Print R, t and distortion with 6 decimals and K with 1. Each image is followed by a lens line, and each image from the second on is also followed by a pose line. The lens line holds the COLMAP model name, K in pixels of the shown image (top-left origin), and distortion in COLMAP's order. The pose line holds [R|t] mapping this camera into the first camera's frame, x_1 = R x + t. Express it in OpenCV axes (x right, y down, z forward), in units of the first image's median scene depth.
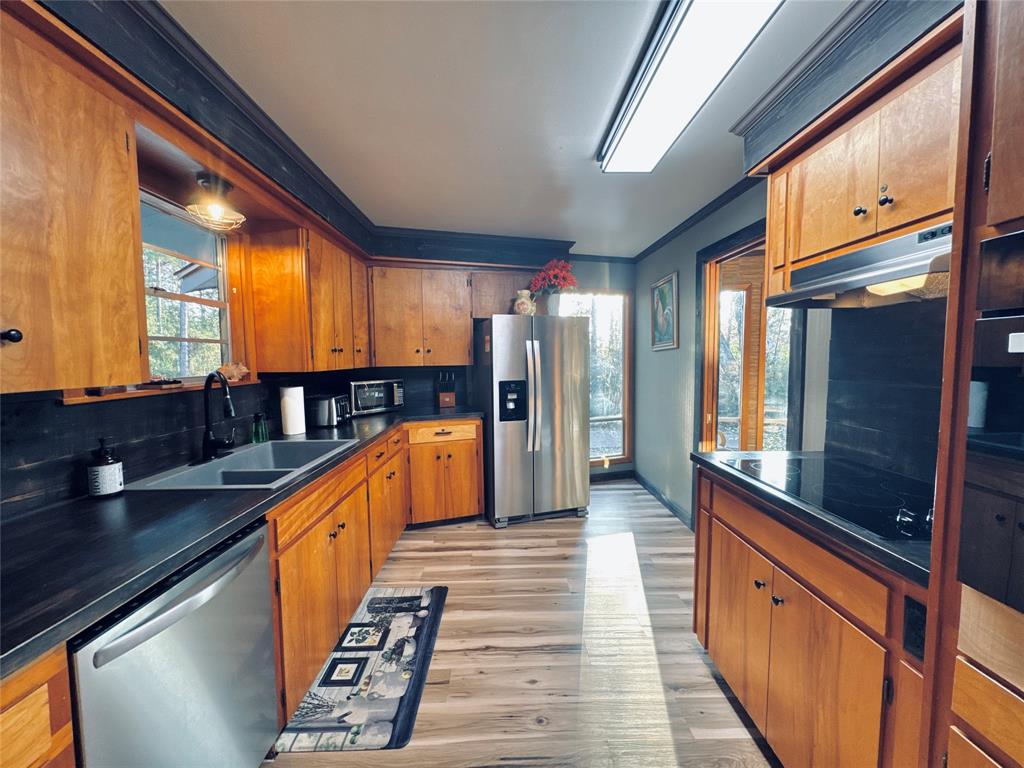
lens RADIAL K [[409.7, 0, 513.2], [0, 409.7, 384.7], [0, 0, 1]] dist [0.001323, 0.000099]
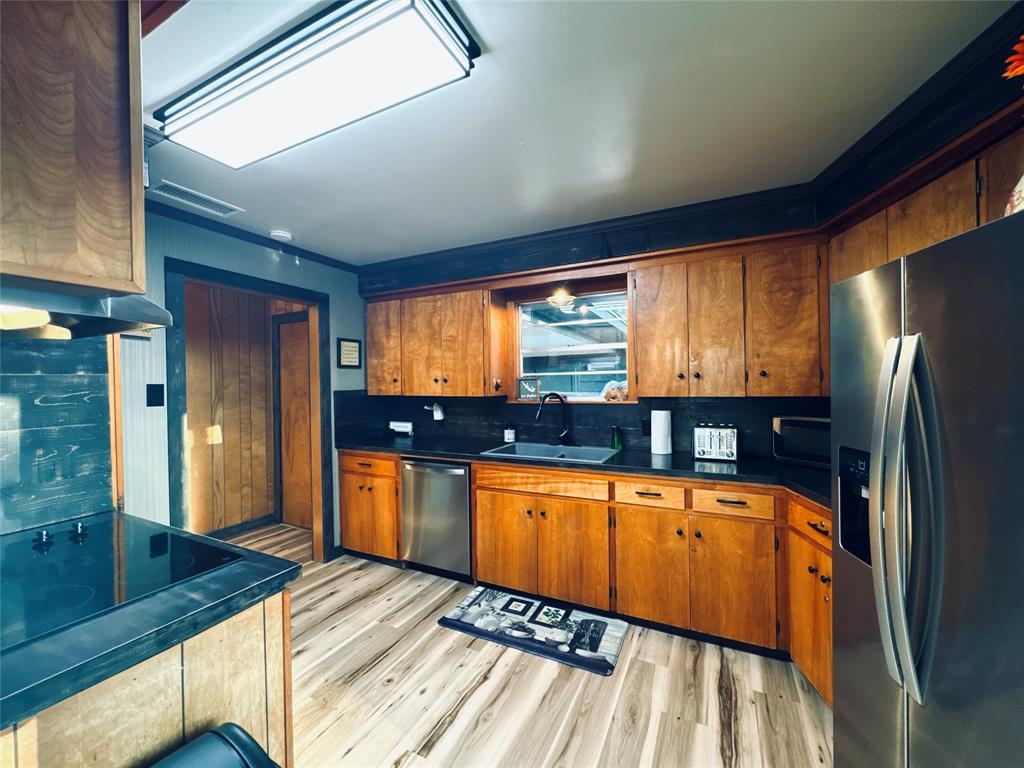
lens RADIAL K [[409.7, 0, 512.1], [0, 409.7, 386.1], [0, 0, 1]] dist [0.001323, 0.000099]
pose [[-0.464039, 0.027103, -0.885400, 0.769986], [-0.032103, 0.998361, 0.047386, -0.124498], [0.885233, 0.050413, -0.462408, 1.464971]]
